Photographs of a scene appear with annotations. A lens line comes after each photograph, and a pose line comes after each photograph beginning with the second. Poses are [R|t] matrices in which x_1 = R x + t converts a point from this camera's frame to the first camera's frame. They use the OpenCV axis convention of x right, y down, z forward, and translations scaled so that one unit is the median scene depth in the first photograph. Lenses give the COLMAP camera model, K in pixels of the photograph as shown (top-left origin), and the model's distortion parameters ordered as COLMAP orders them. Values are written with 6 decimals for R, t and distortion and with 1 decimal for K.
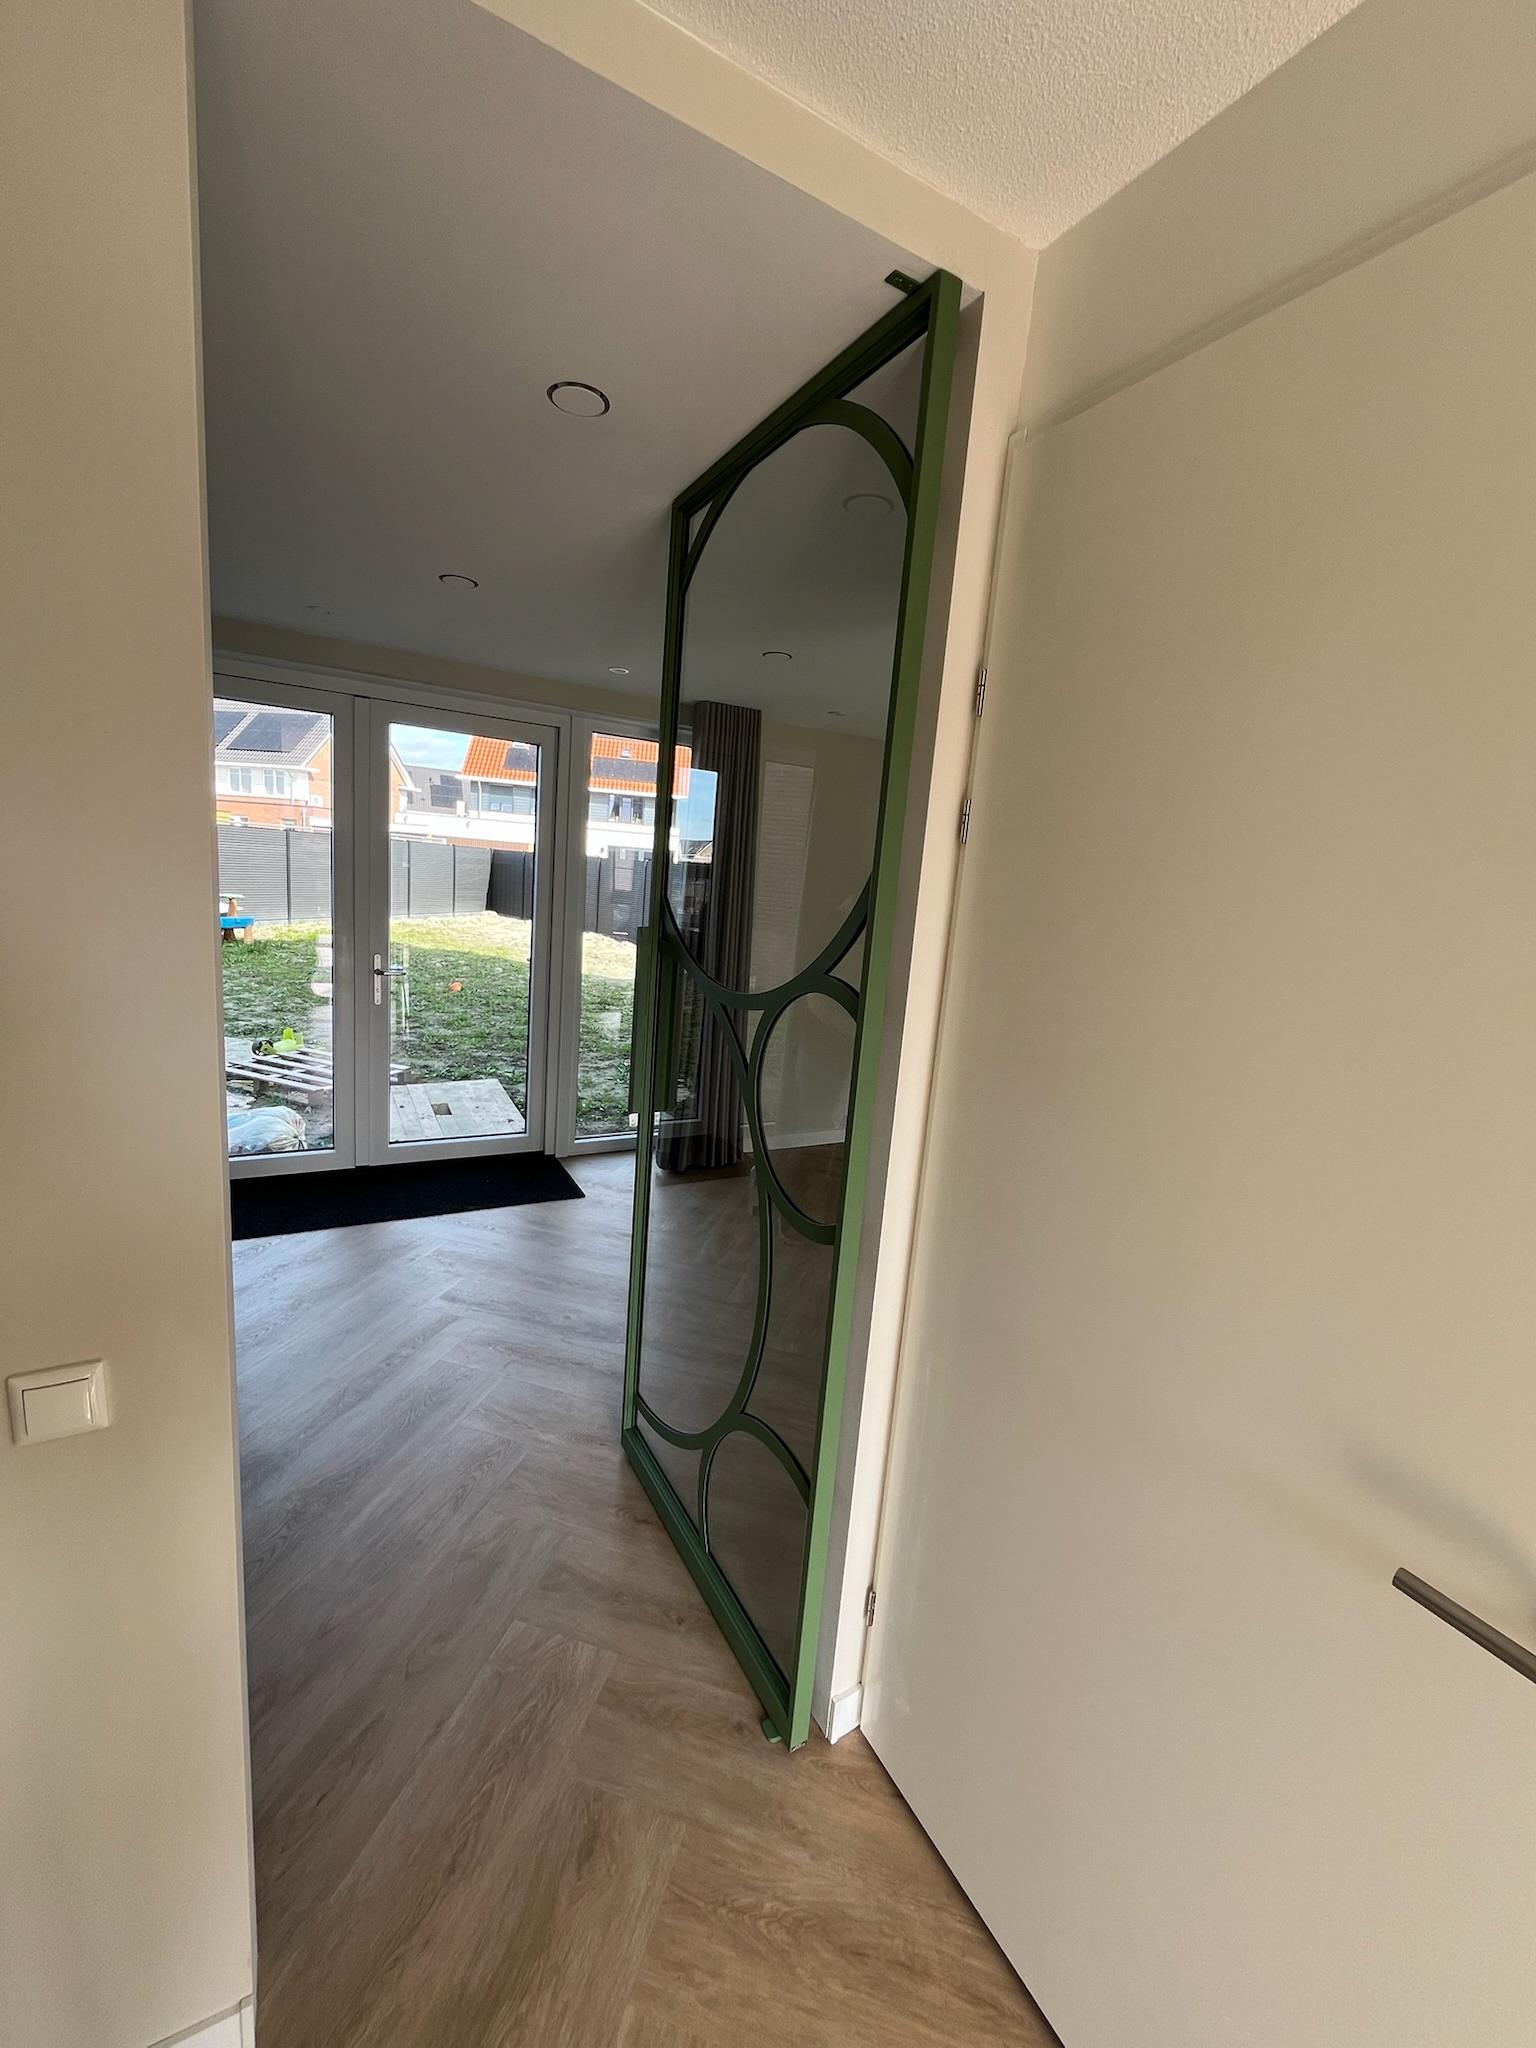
lens RADIAL K [[824.8, 0, 763.2], [0, 824.8, 1021.3], [0, 0, 1]] dist [-0.002330, -0.000554]
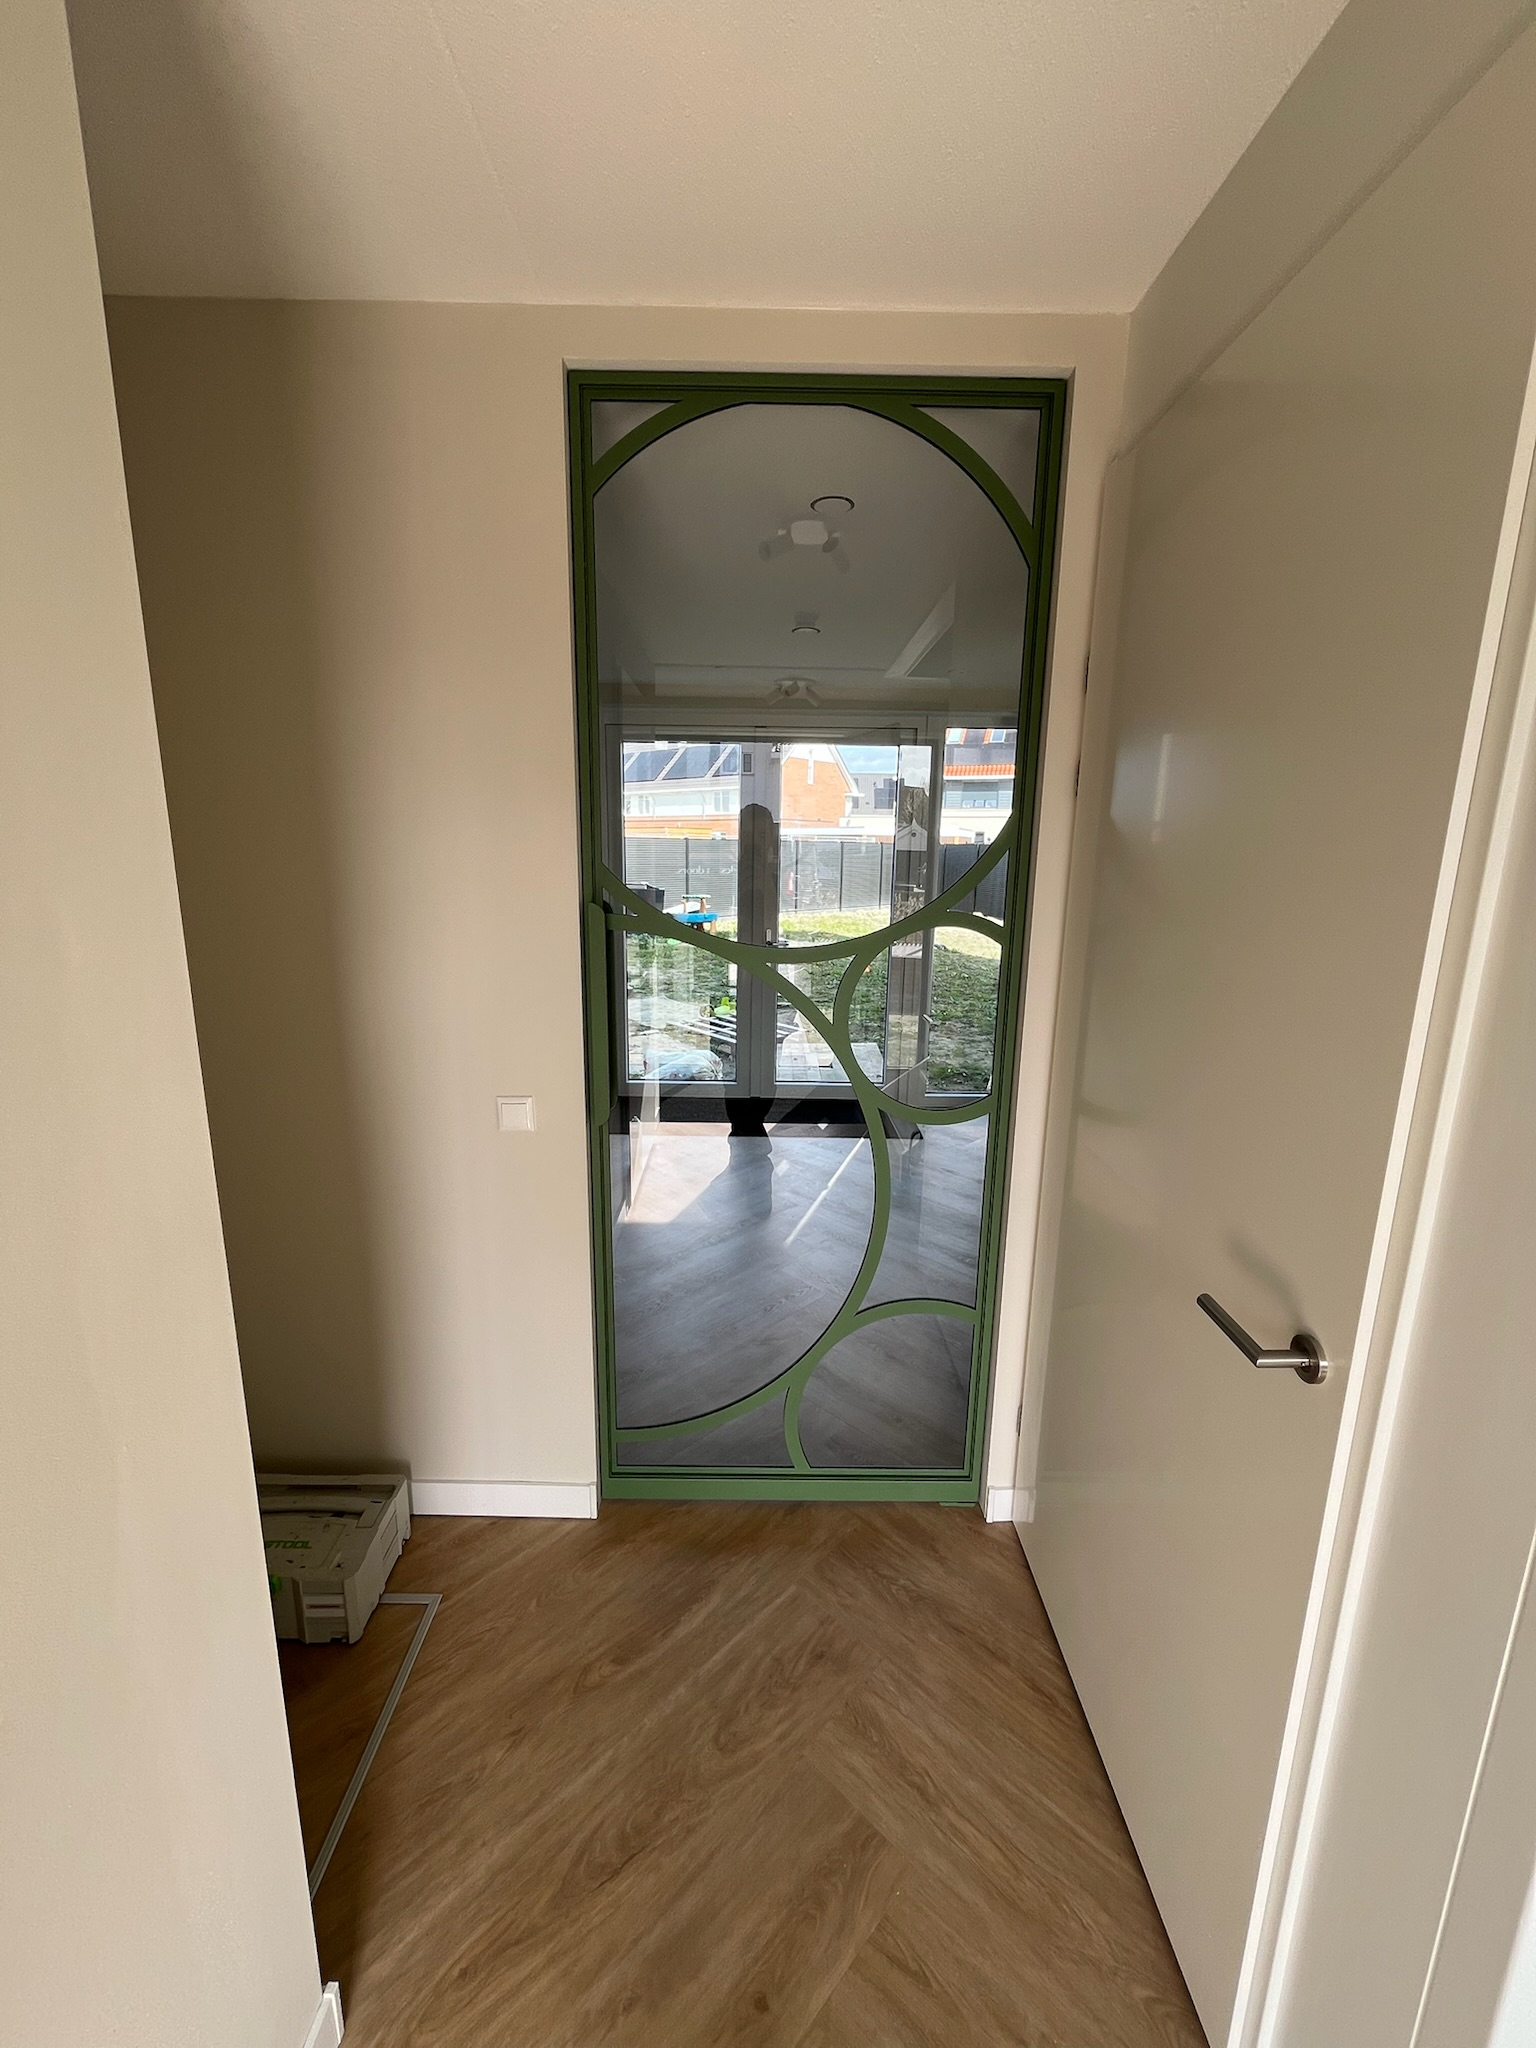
lens RADIAL K [[824.8, 0, 763.2], [0, 824.8, 1021.3], [0, 0, 1]] dist [-0.002330, -0.000554]
pose [[0.871266, 0.034112, -0.489625, 0.386991], [-0.029858, 0.999418, 0.016497, 0.102293], [0.489903, 0.000246, 0.871777, -0.278067]]
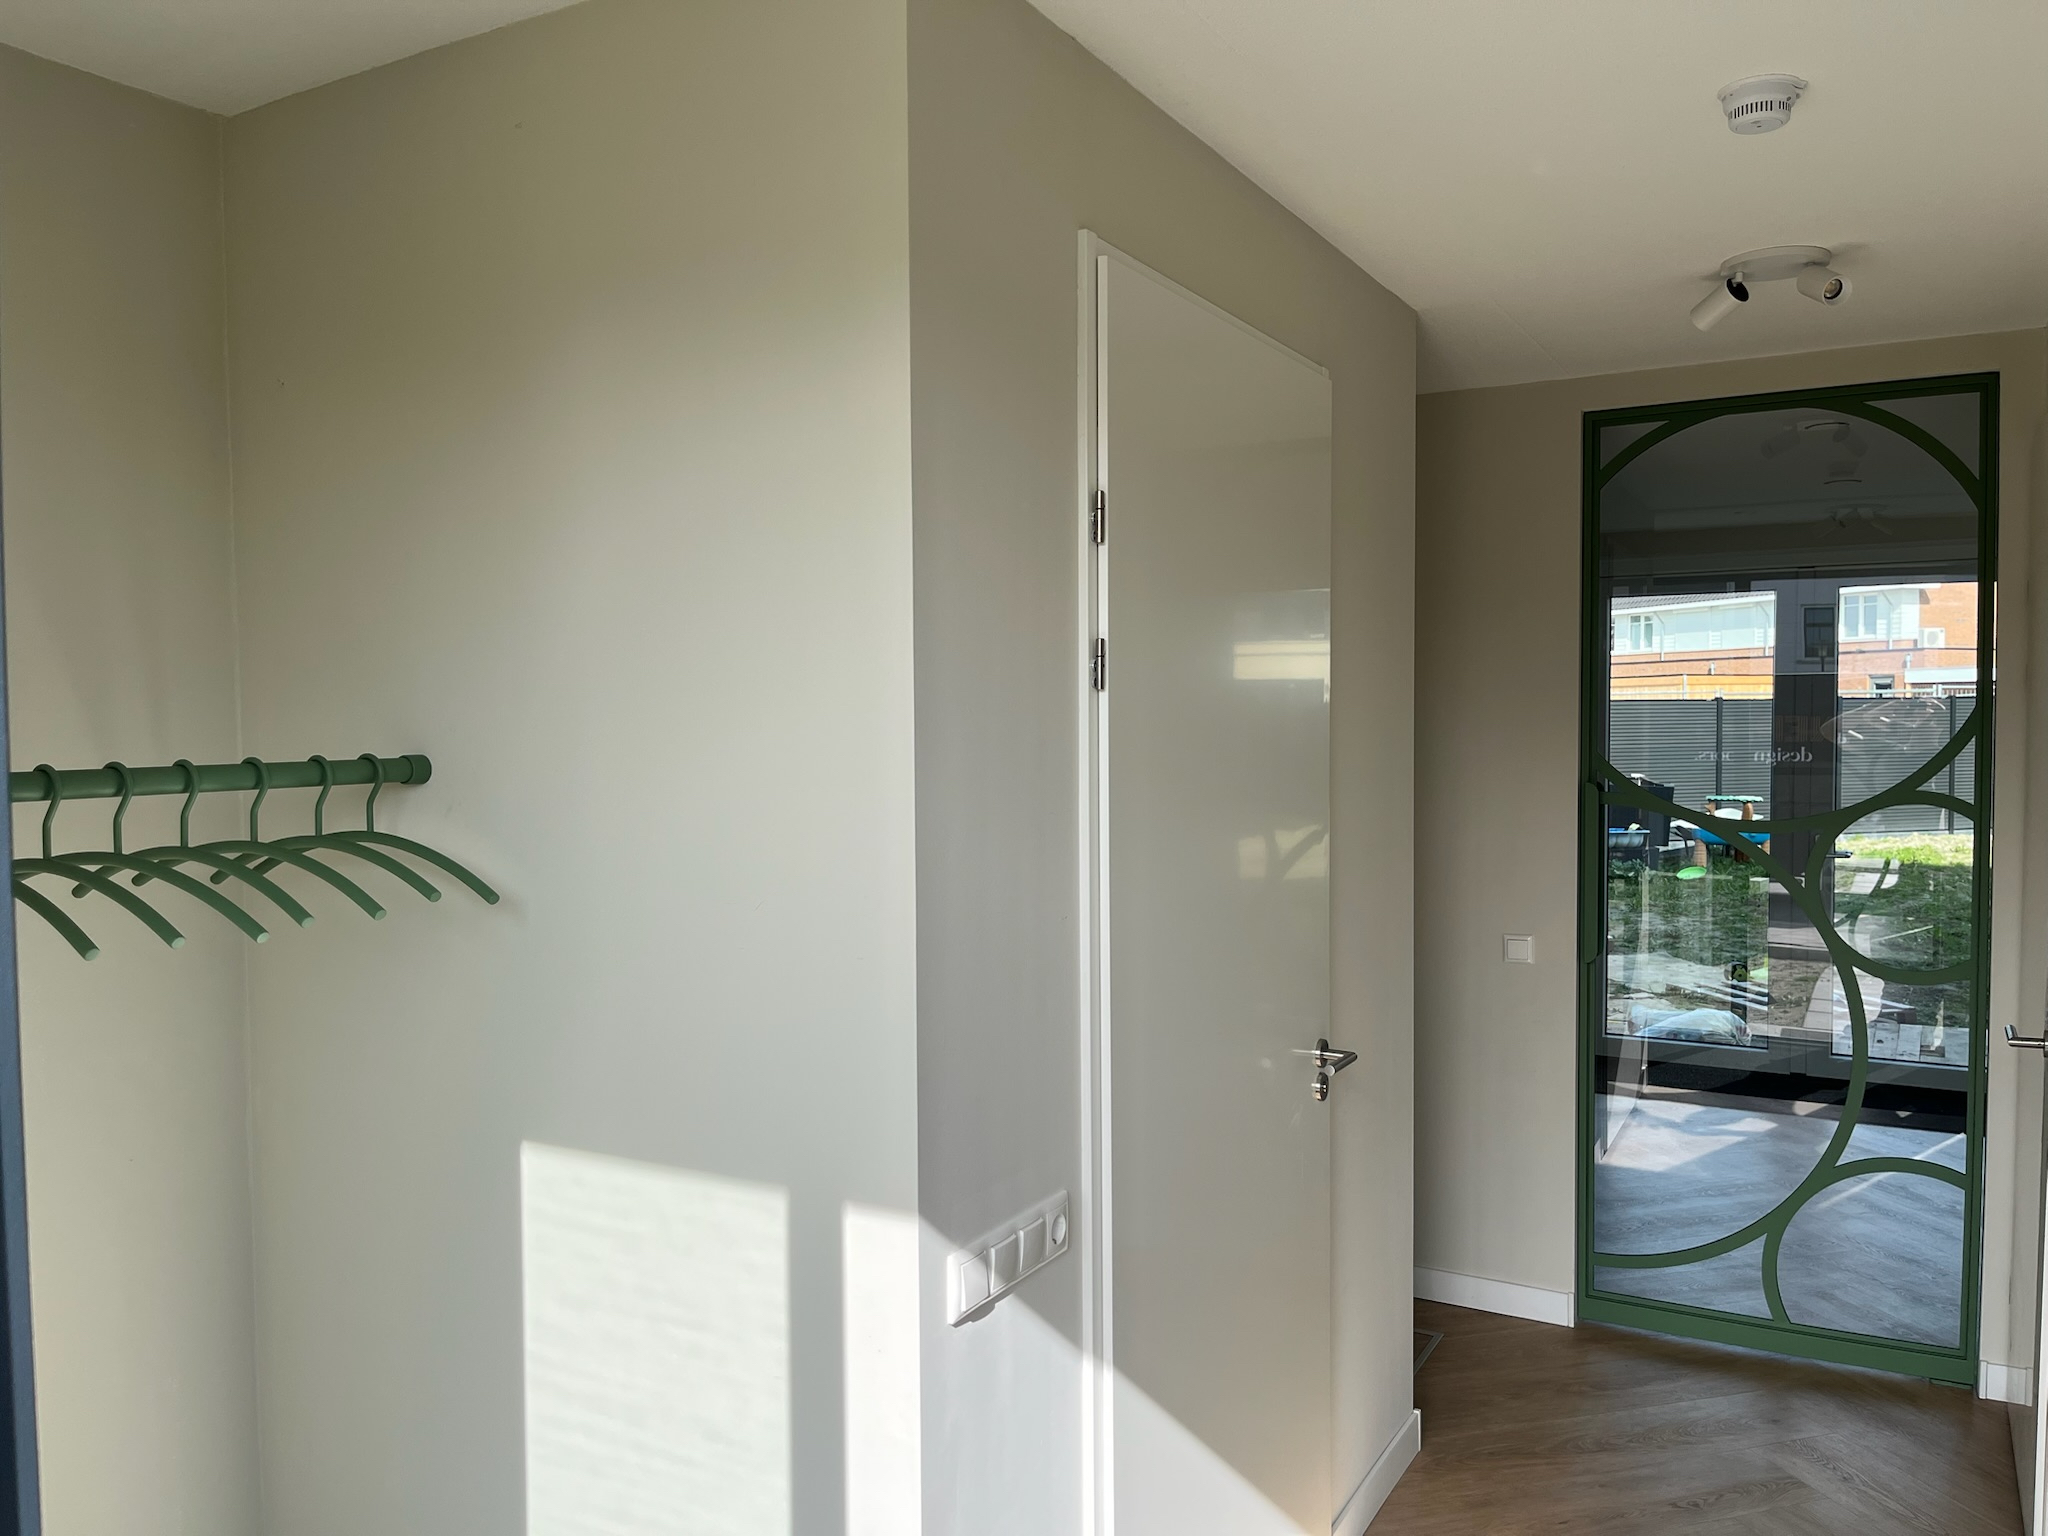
lens RADIAL K [[1521.1, 0, 1035.4], [0, 1521.1, 791.2], [0, 0, 1]] dist [0.066331, -0.097809]
pose [[0.516679, -0.041875, -0.855154, 1.427388], [-0.097592, 0.989413, -0.107414, 0.364062], [0.850599, 0.138954, 0.507123, -1.601614]]
